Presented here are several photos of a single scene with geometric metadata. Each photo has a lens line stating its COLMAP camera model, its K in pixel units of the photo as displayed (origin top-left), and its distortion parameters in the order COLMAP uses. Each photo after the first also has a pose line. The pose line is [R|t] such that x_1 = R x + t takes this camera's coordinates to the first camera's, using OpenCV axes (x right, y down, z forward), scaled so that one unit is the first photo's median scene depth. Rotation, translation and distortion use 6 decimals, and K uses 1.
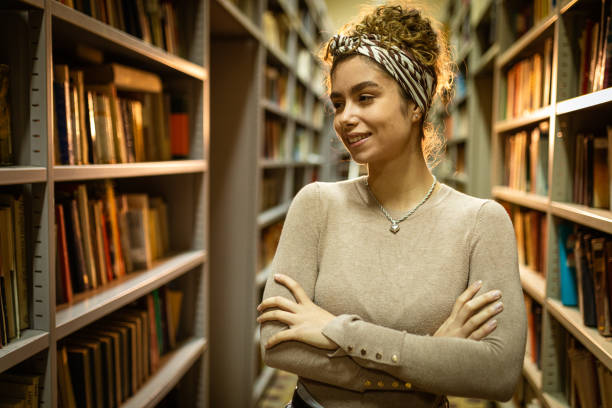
lens RADIAL K [[593.2, 0, 306.0], [0, 593.2, 204.0], [0, 0, 1]] dist [-0.008859, 0.015157]
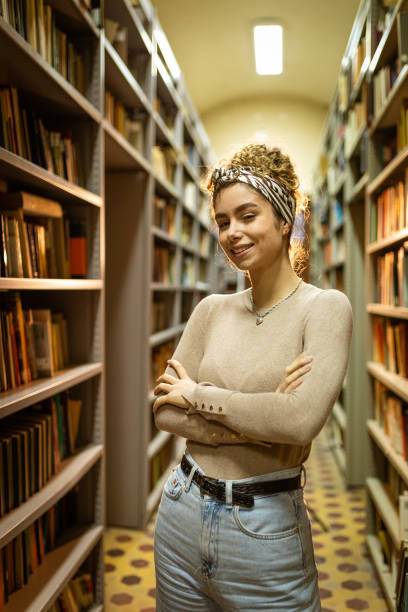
lens RADIAL K [[593.2, 0, 204.0], [0, 593.2, 306.0], [0, 0, 1]] dist [-0.008859, 0.015157]
pose [[0.999743, -0.014042, 0.017794, -0.001254], [0.014962, 0.998498, -0.052698, 0.039536], [-0.017027, 0.052950, 0.998452, -0.106518]]
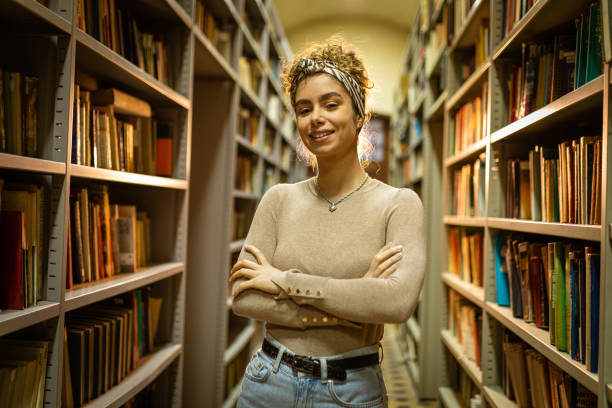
lens RADIAL K [[593.2, 0, 306.0], [0, 593.2, 204.0], [0, 0, 1]] dist [-0.008859, 0.015157]
pose [[0.998057, 0.018754, 0.059426, -0.012719], [-0.013386, 0.995898, -0.089486, 0.075215], [-0.060861, 0.088516, 0.994214, -0.134278]]
